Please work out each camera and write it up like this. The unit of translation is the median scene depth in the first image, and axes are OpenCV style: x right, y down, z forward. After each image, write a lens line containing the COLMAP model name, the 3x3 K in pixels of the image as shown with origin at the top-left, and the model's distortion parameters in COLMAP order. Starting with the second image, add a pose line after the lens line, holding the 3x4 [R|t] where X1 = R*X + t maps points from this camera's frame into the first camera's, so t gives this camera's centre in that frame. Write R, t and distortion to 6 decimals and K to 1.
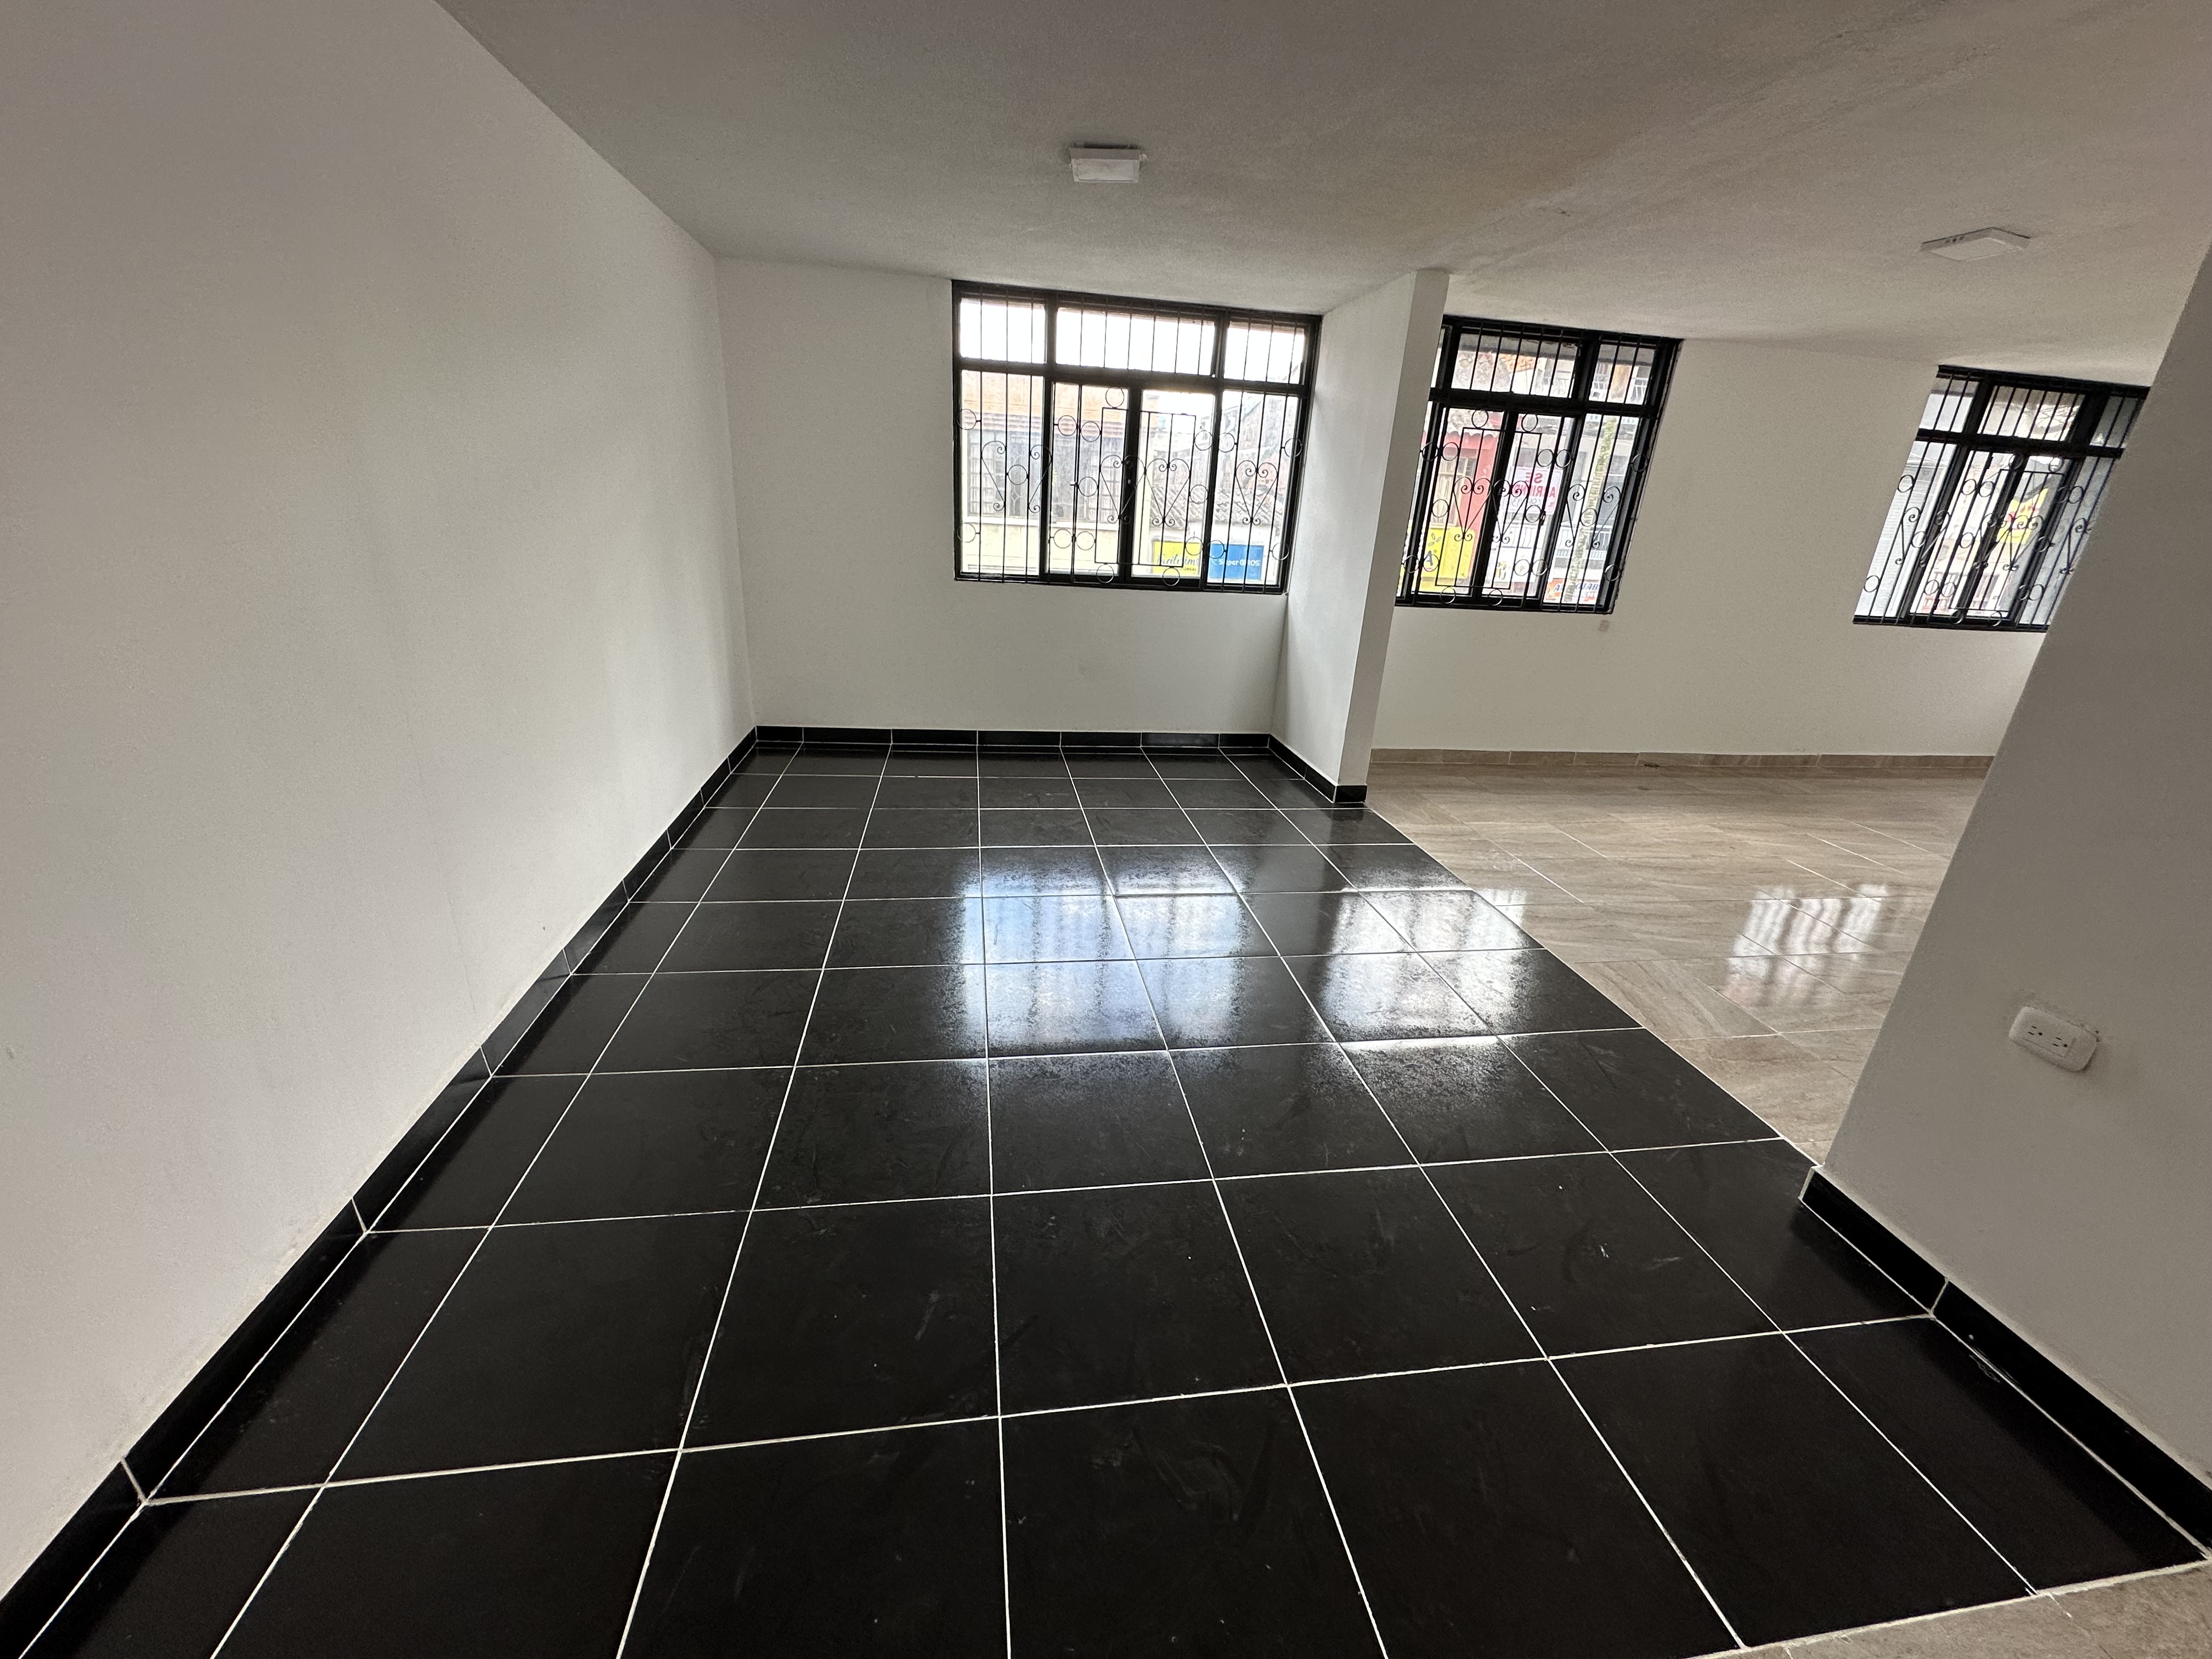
lens RADIAL K [[865.6, 0, 1106.0], [0, 865.6, 829.5], [0, 0, 1]] dist [-0.003393, -0.000087]
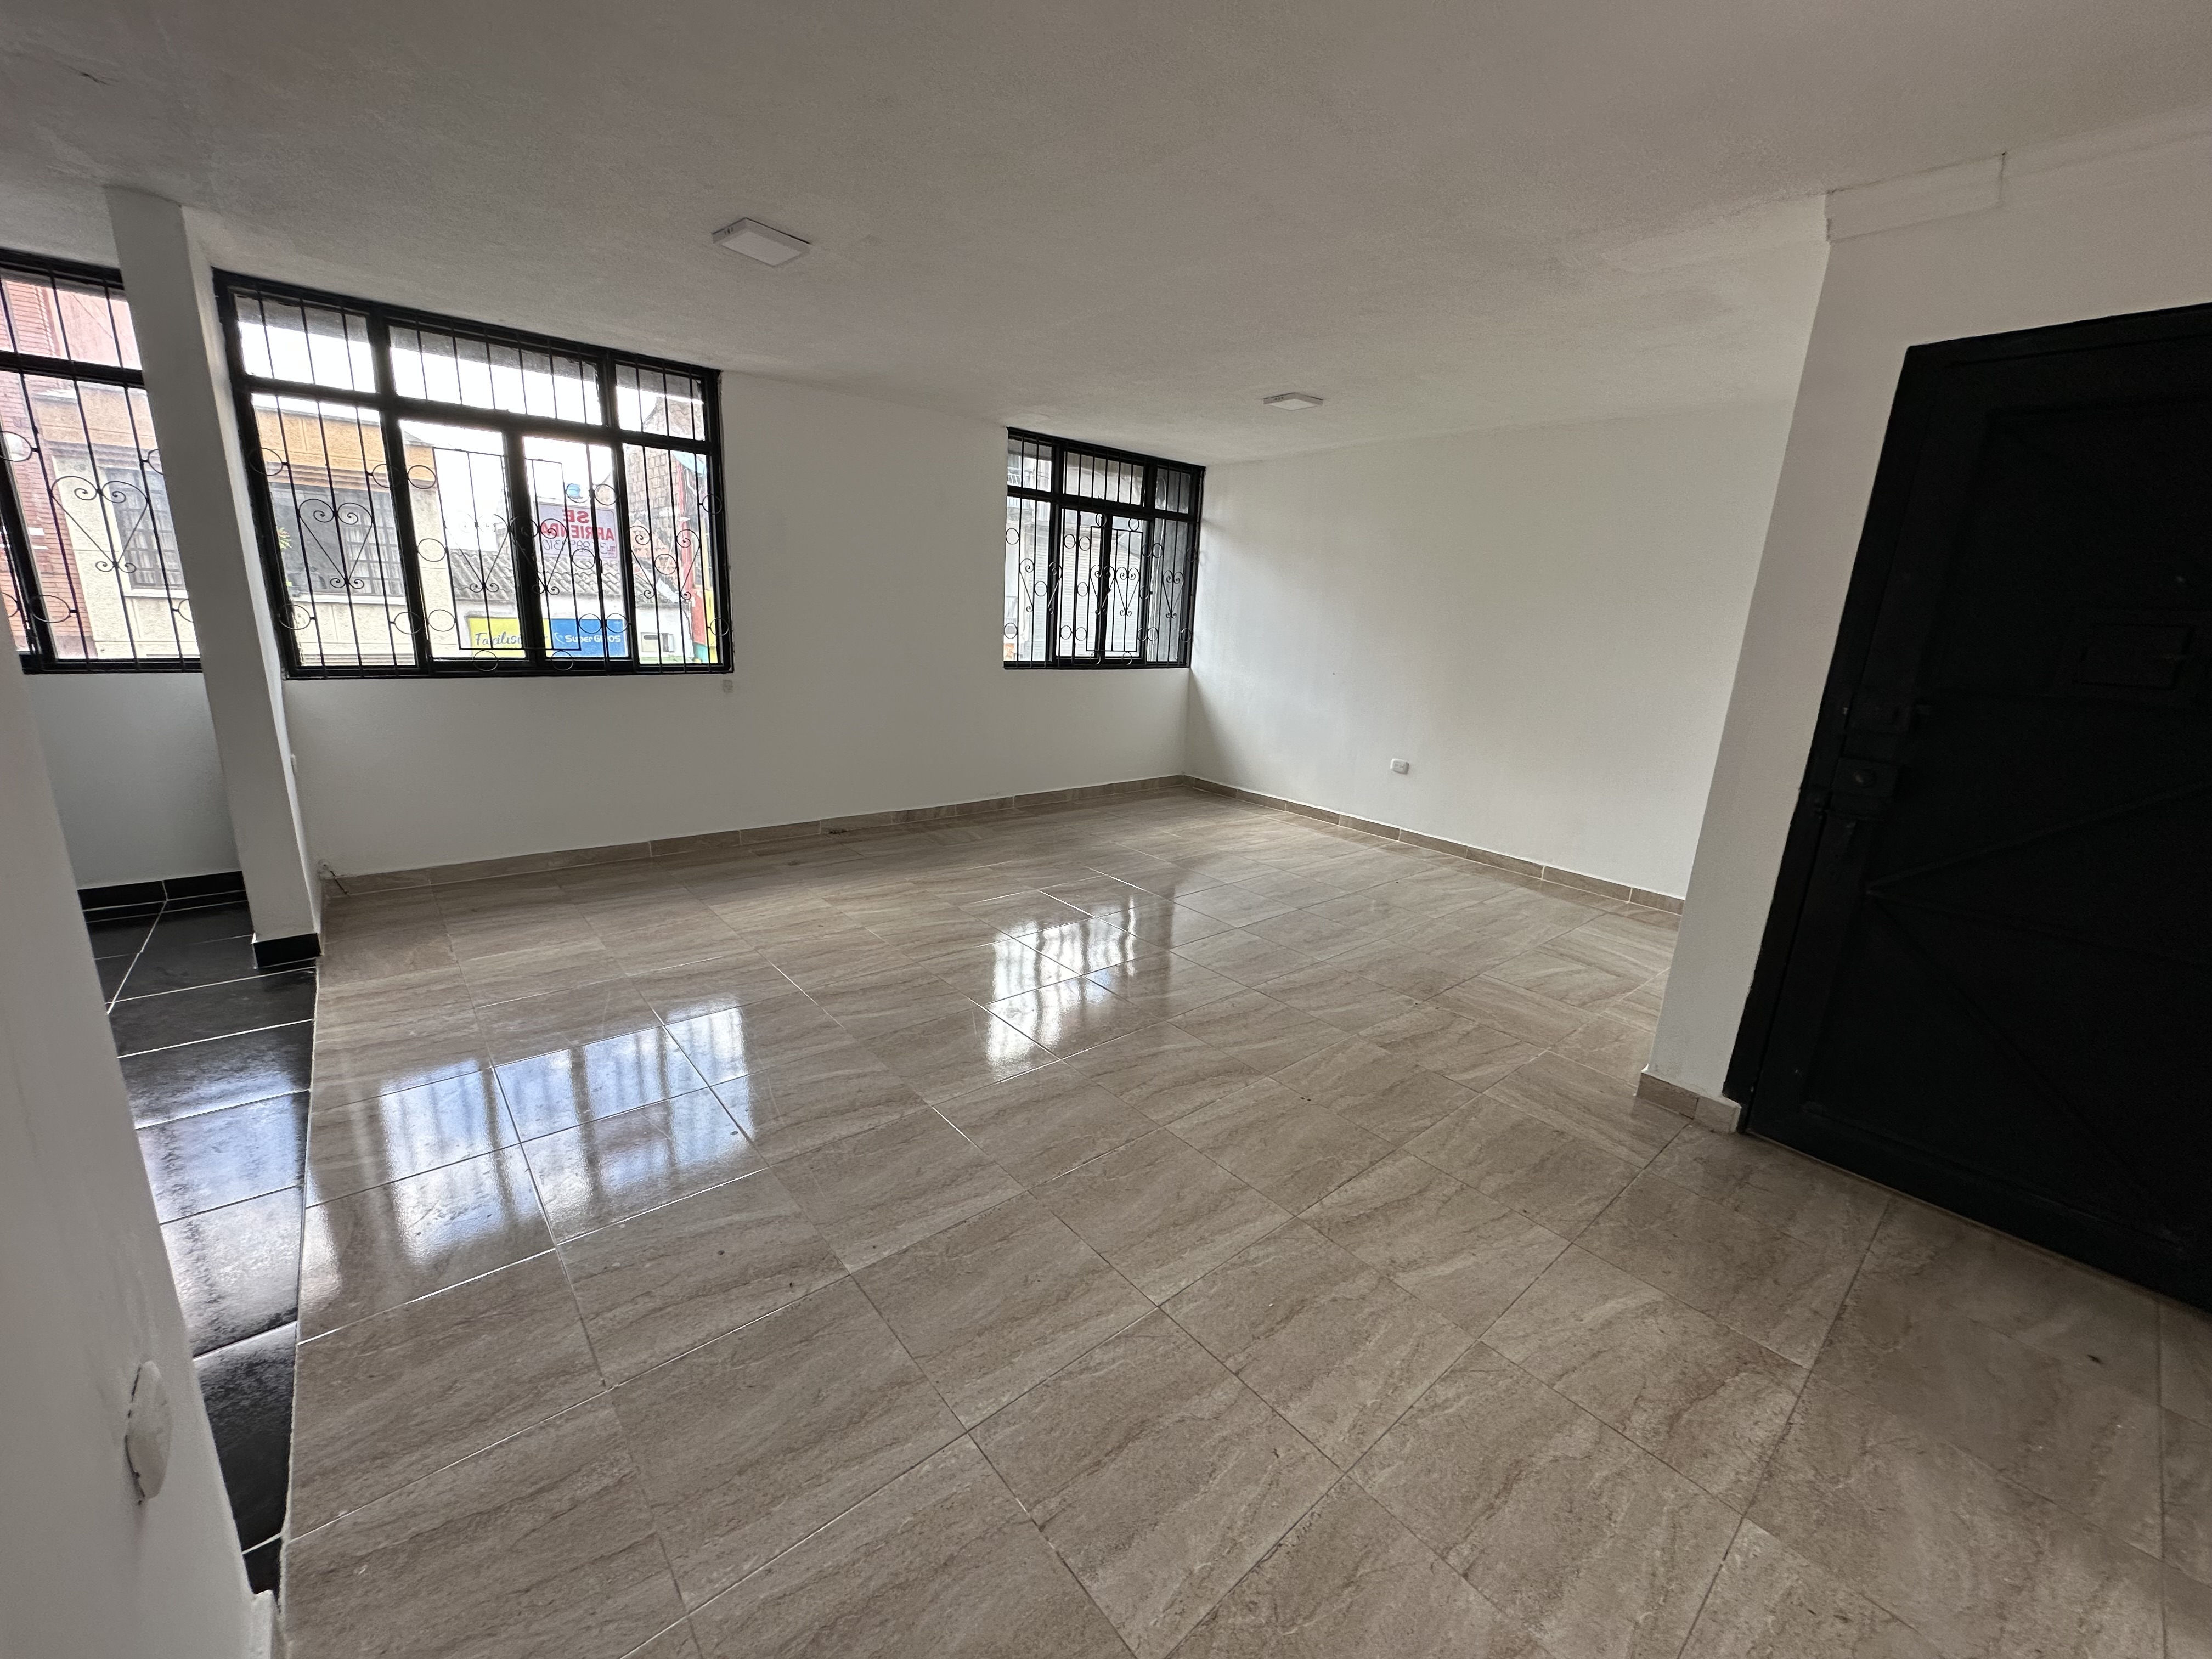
lens RADIAL K [[887.7, 0, 1119.8], [0, 887.7, 834.4], [0, 0, 1]] dist [-0.000872, -0.000063]
pose [[0.843300, -0.144930, 0.517533, 0.425508], [0.181355, 0.983211, -0.020172, 0.002390], [-0.505920, 0.110868, 0.855425, 0.046885]]
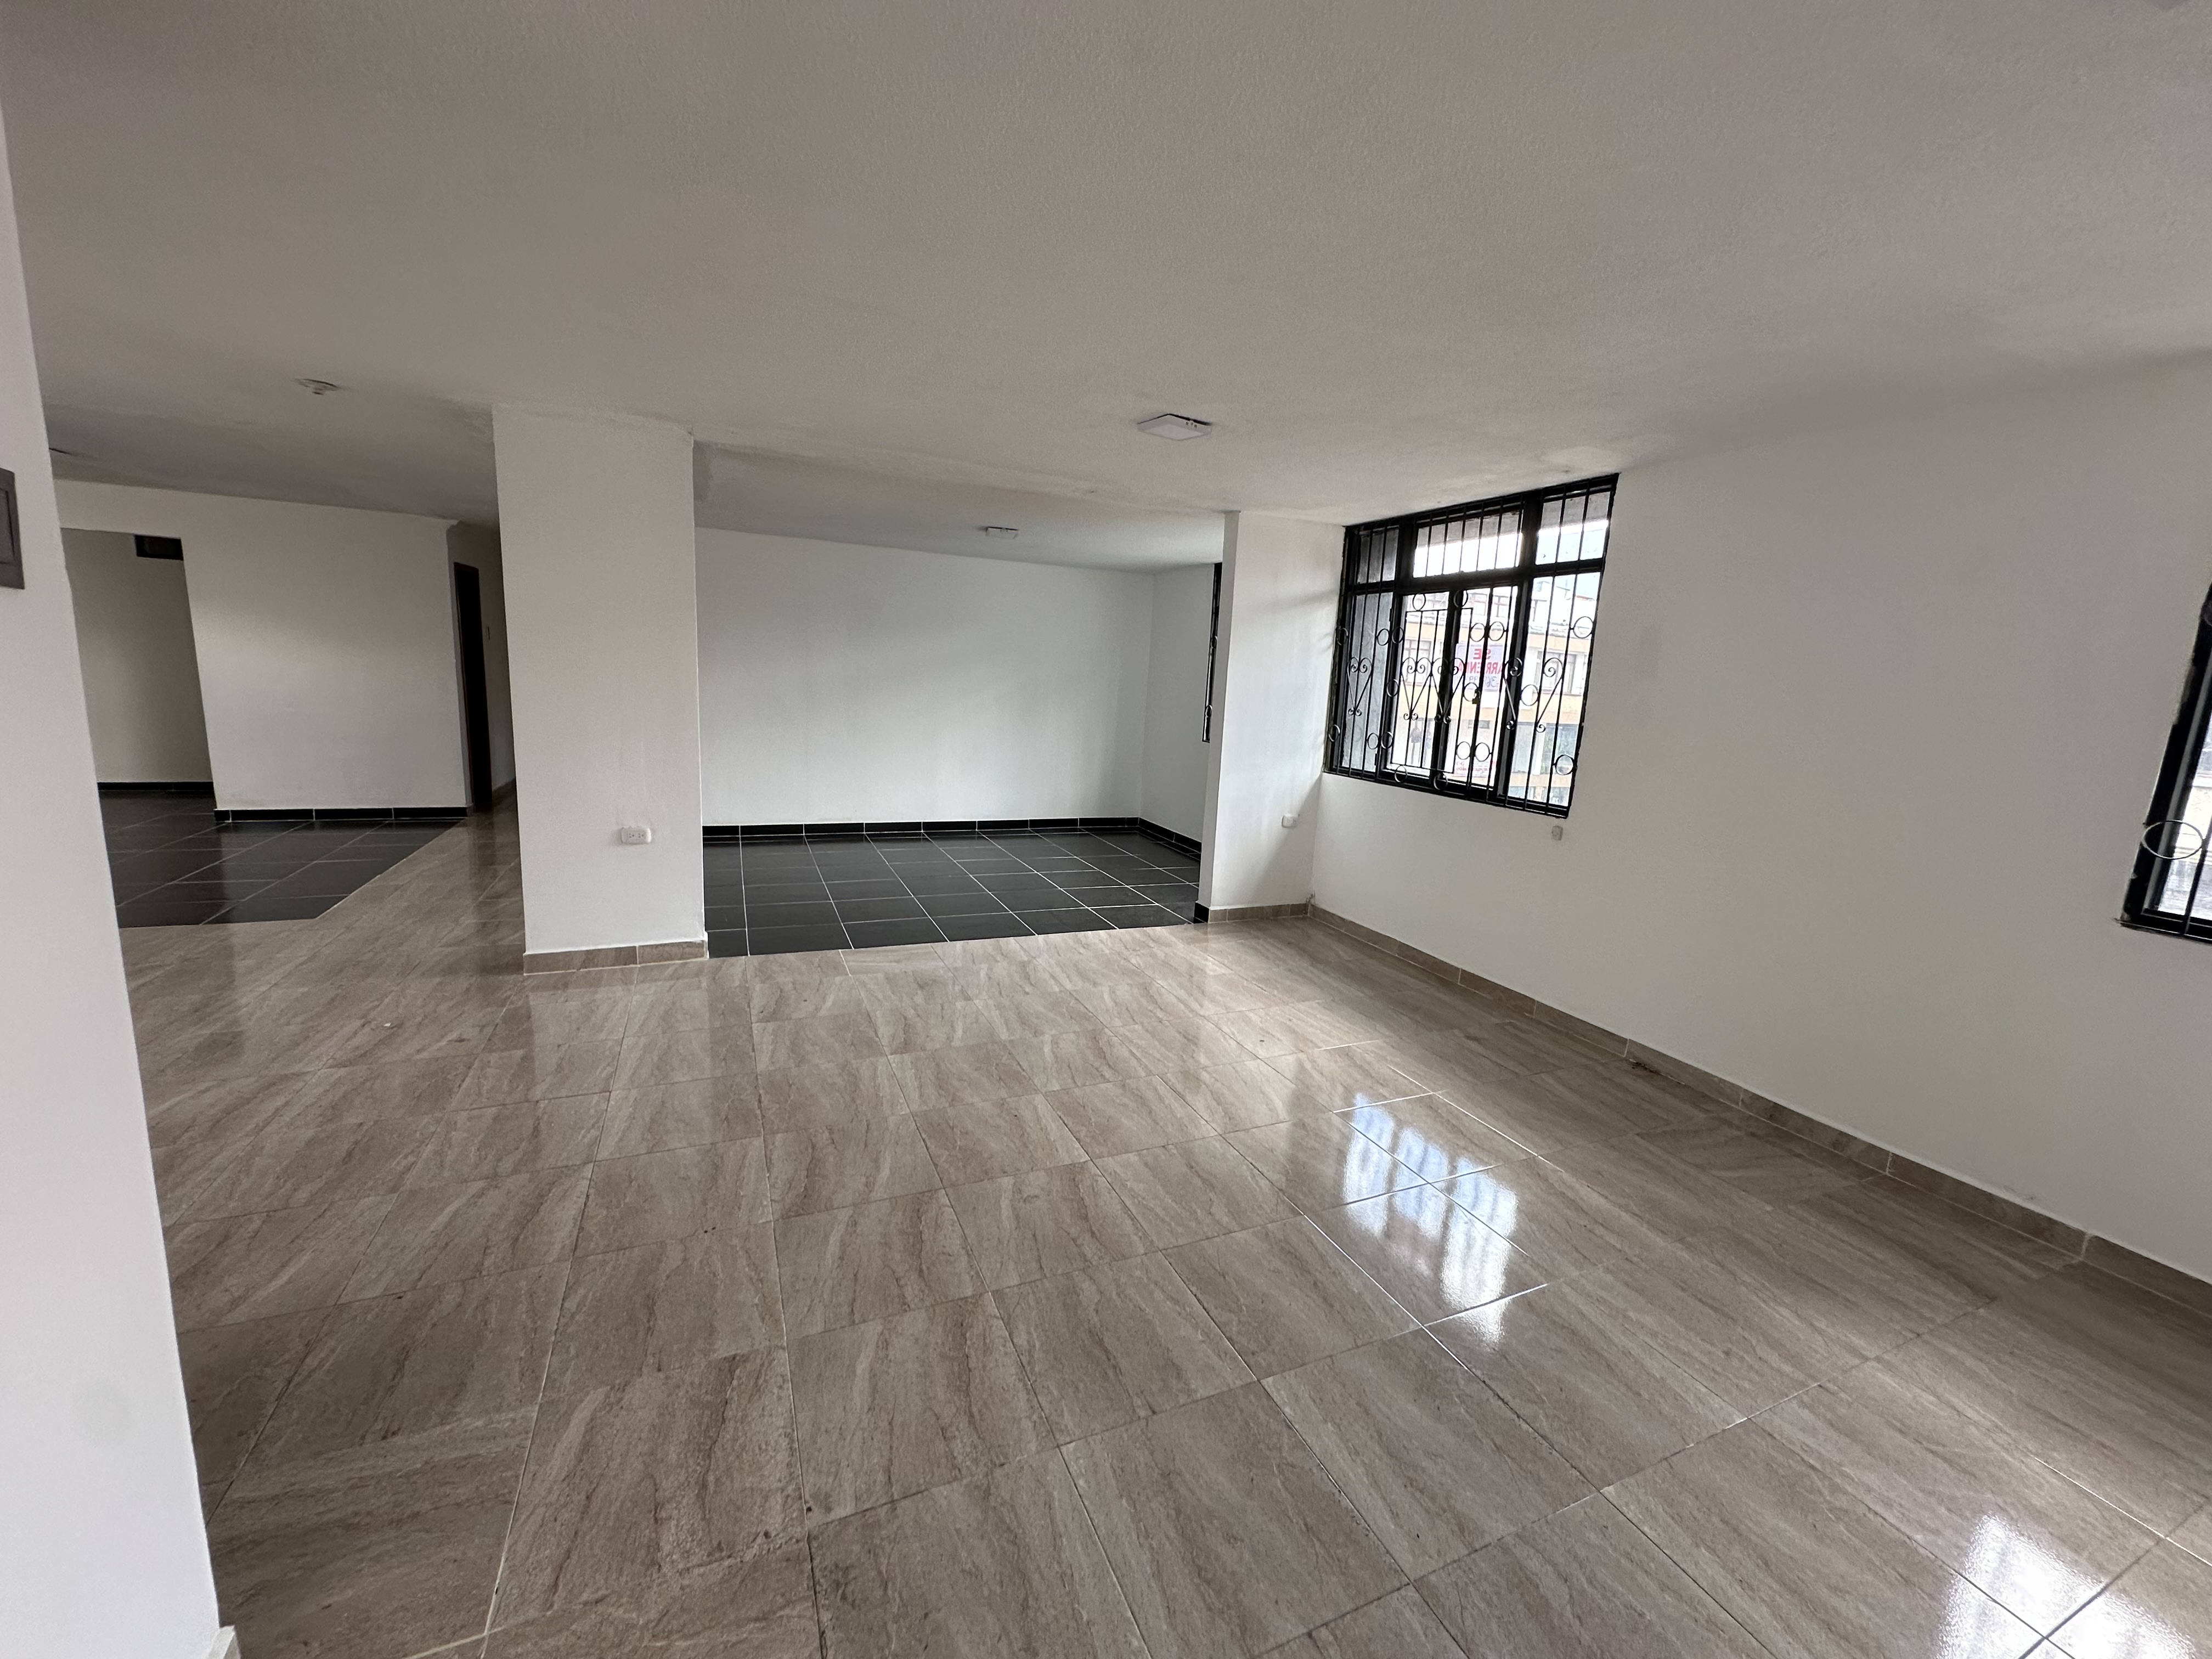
lens RADIAL K [[884.3, 0, 1101.0], [0, 884.3, 840.5], [0, 0, 1]] dist [0.000681, 0.000165]
pose [[0.250418, 0.142092, -0.957654, 1.212239], [-0.373580, 0.926743, 0.039818, -0.112575], [0.893157, 0.347789, 0.285156, 0.430513]]
